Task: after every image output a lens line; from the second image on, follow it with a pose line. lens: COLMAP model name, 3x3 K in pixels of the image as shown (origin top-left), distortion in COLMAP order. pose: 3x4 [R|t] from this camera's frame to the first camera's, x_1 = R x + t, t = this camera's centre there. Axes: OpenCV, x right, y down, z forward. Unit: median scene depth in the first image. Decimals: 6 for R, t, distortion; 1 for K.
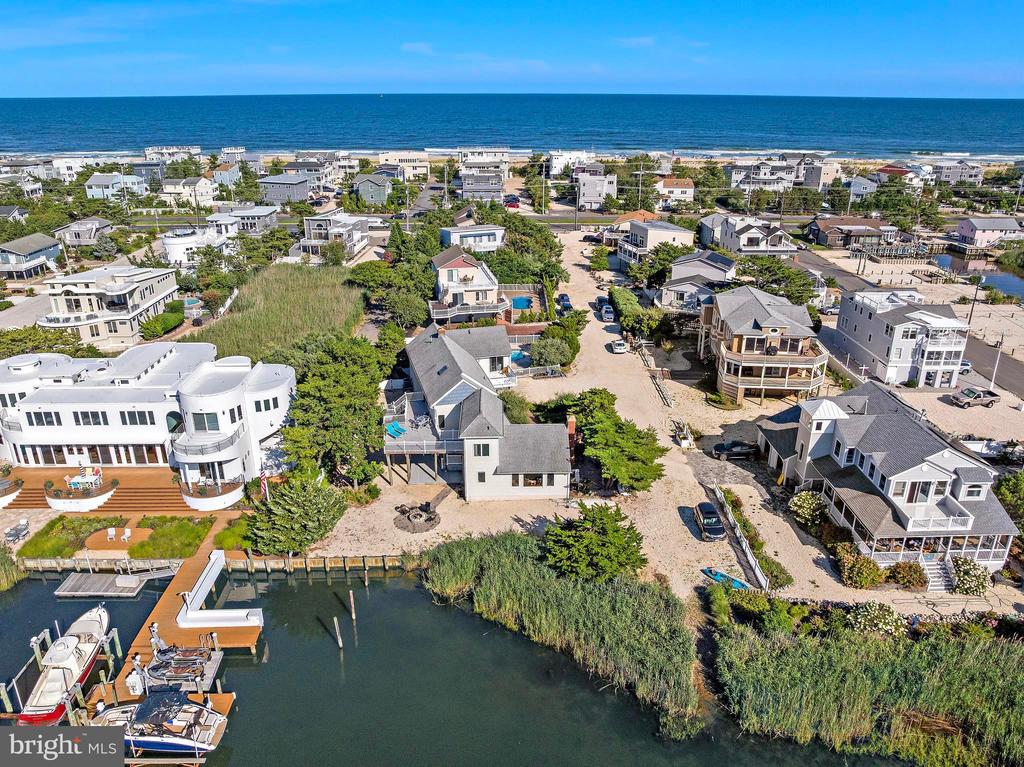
lens RADIAL K [[733.4, 0, 512.0], [0, 733.4, 383.5], [0, 0, 1]] dist [-0.042977, 0.003151]
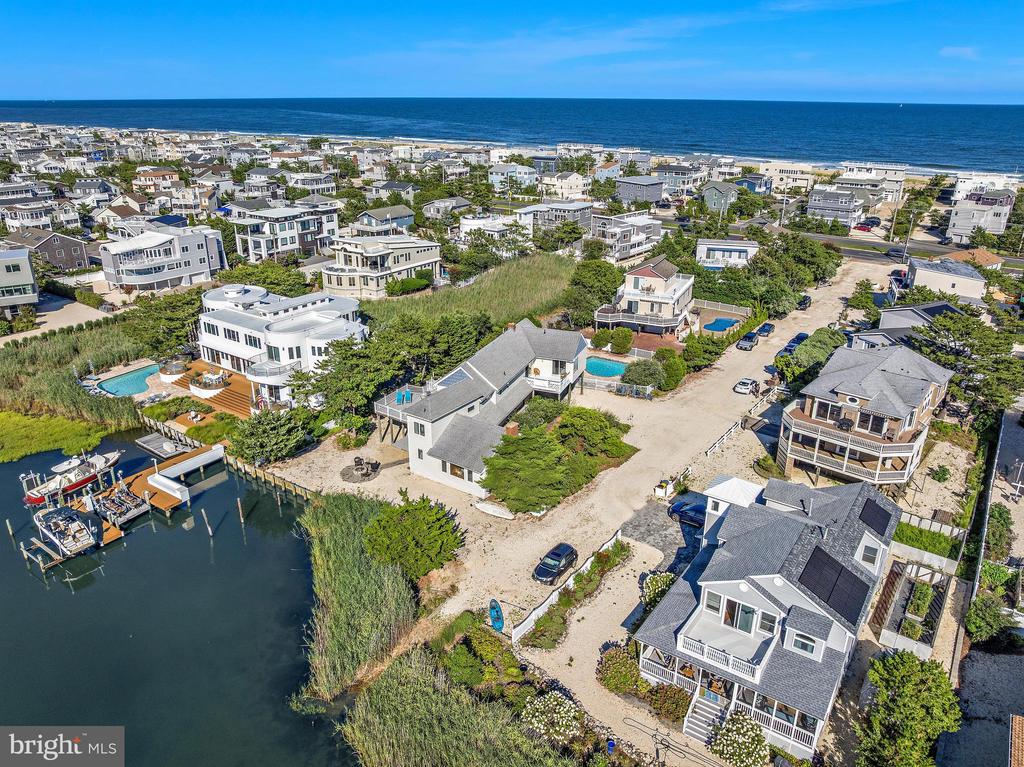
lens RADIAL K [[721.9, 0, 512.0], [0, 721.9, 383.5], [0, 0, 1]] dist [-0.043512, 0.002009]
pose [[0.800015, 0.224166, -0.556529, 0.487740], [-0.224921, 0.971988, 0.068184, -0.058933], [0.556225, 0.070627, 0.828025, 0.141031]]
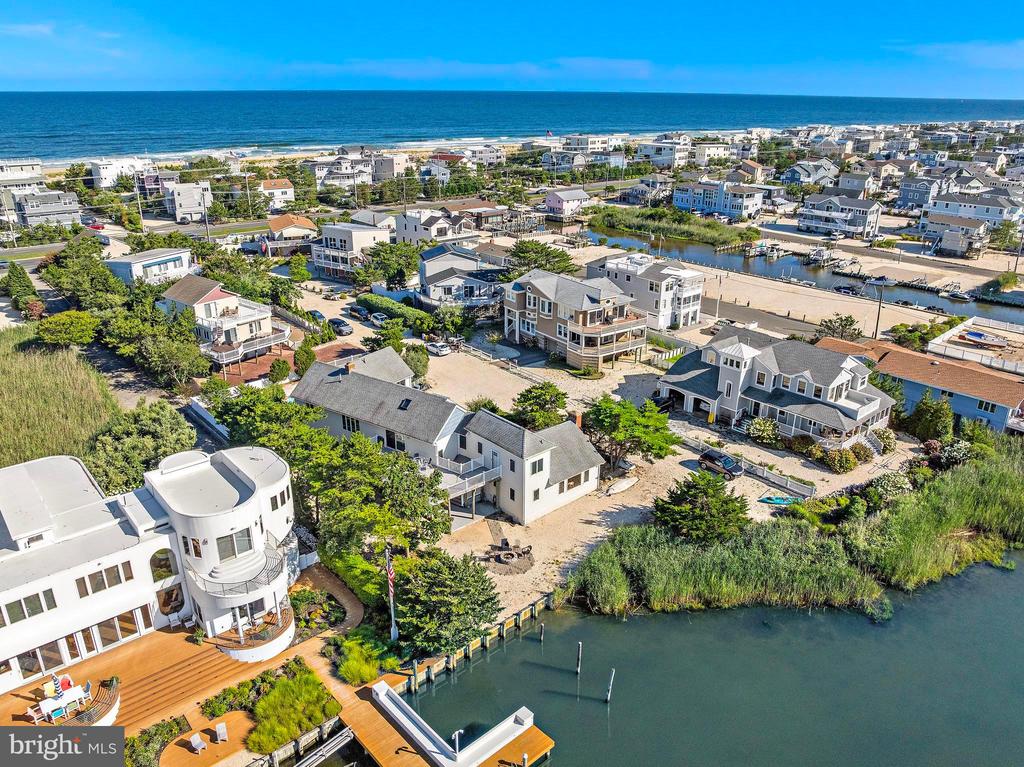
lens RADIAL K [[747.9, 0, 512.0], [0, 747.9, 383.5], [0, 0, 1]] dist [-0.036692, 0.003943]
pose [[0.766326, -0.230975, 0.599495, -0.470615], [0.231325, 0.969750, 0.077929, -0.073448], [-0.599360, 0.078960, 0.796576, 0.178030]]
